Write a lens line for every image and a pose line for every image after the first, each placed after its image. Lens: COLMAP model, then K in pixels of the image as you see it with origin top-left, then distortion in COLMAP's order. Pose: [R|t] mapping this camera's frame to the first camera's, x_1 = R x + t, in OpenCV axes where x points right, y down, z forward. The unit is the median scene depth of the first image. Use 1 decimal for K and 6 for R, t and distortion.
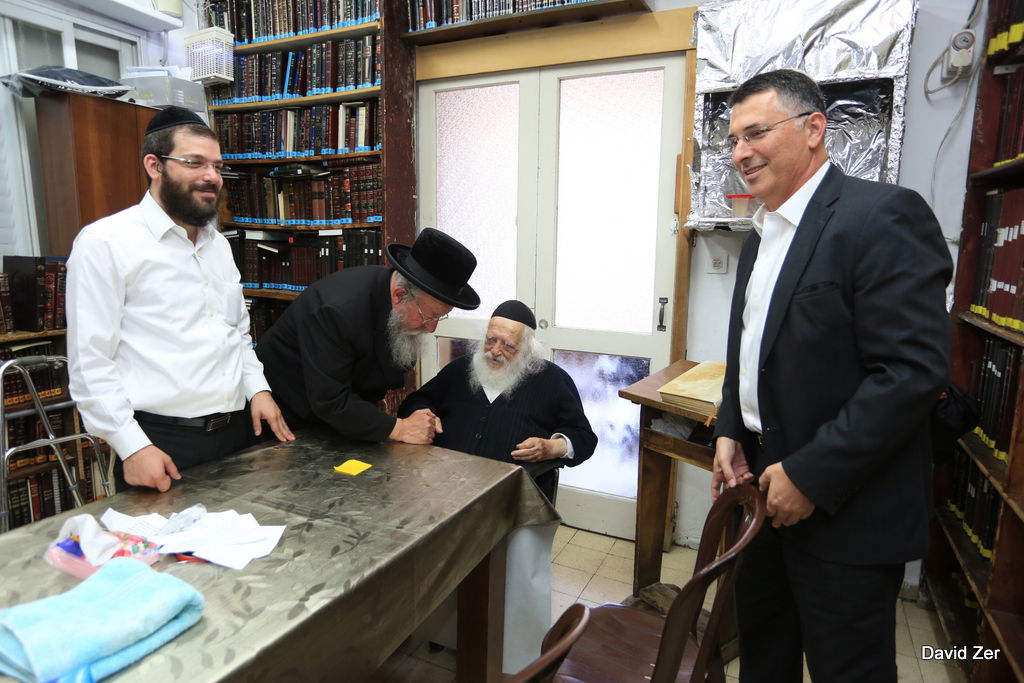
lens RADIAL K [[607.9, 0, 512.0], [0, 607.9, 341.5], [0, 0, 1]] dist [-0.066053, 0.053999]
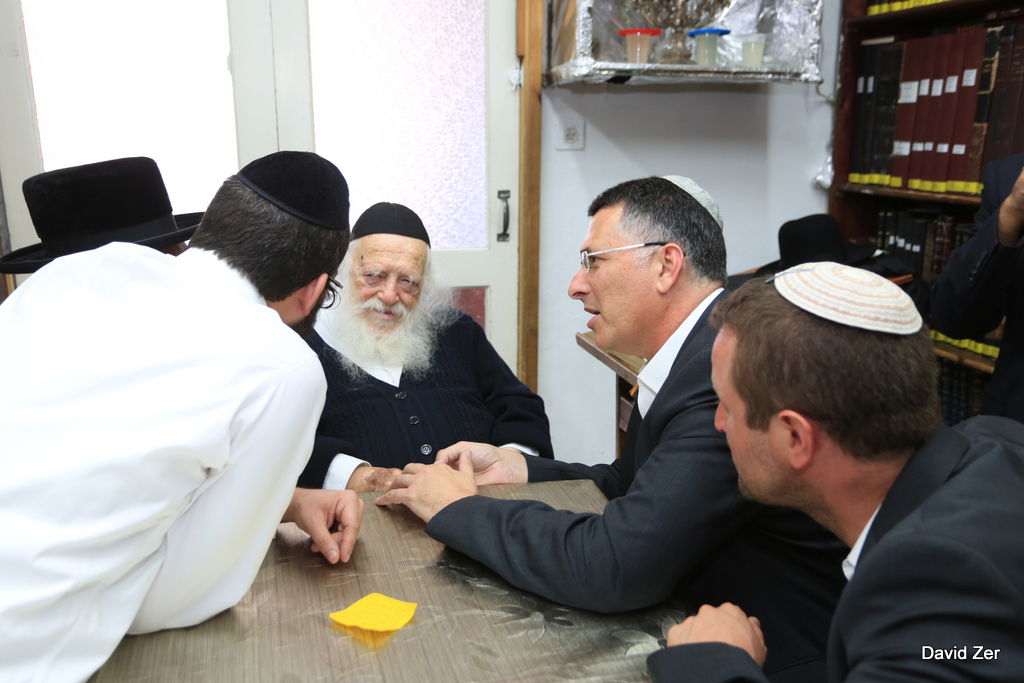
lens RADIAL K [[873.1, 0, 512.0], [0, 873.1, 341.5], [0, 0, 1]] dist [-0.011039, 0.081481]
pose [[0.767505, -0.157637, 0.621359, -0.316003], [0.112532, 0.987373, 0.111495, -0.013907], [-0.631089, -0.015650, 0.775553, 0.233914]]
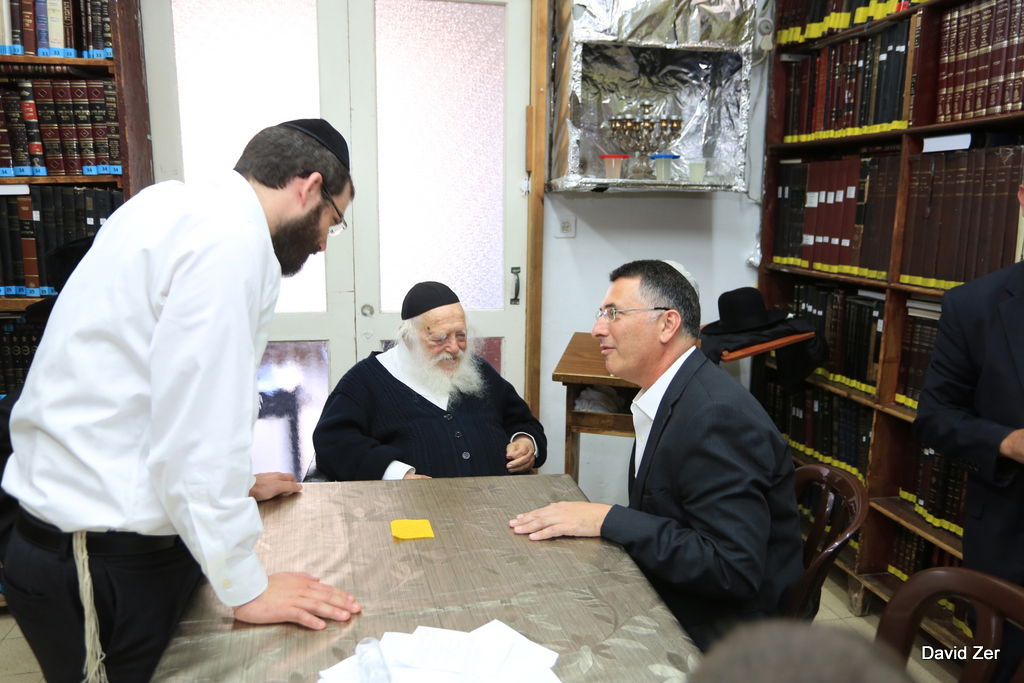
lens RADIAL K [[733.7, 0, 512.0], [0, 733.7, 341.5], [0, 0, 1]] dist [-0.041042, 0.072435]
pose [[0.783386, -0.118210, 0.610191, -0.379745], [0.102540, 0.992875, 0.060702, -0.026820], [-0.613019, 0.015016, 0.789925, 0.137032]]
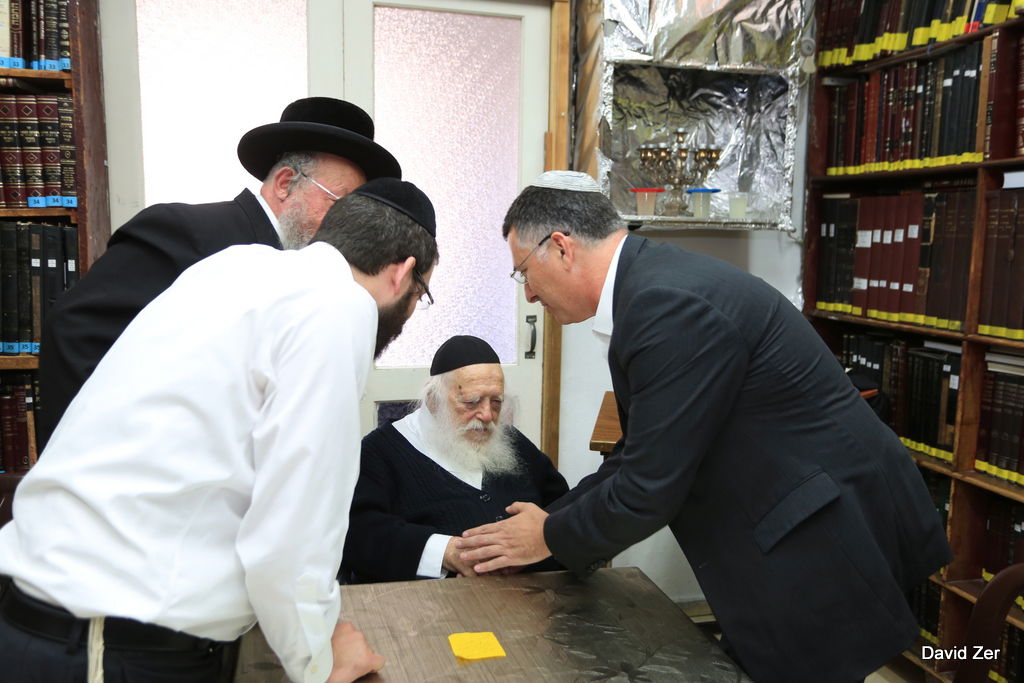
lens RADIAL K [[827.2, 0, 512.0], [0, 827.2, 341.5], [0, 0, 1]] dist [-0.020318, 0.082466]
pose [[0.745509, -0.084941, 0.661061, -0.417723], [0.105385, 0.994391, 0.008924, -0.046053], [-0.658111, 0.063013, 0.750279, 0.203701]]
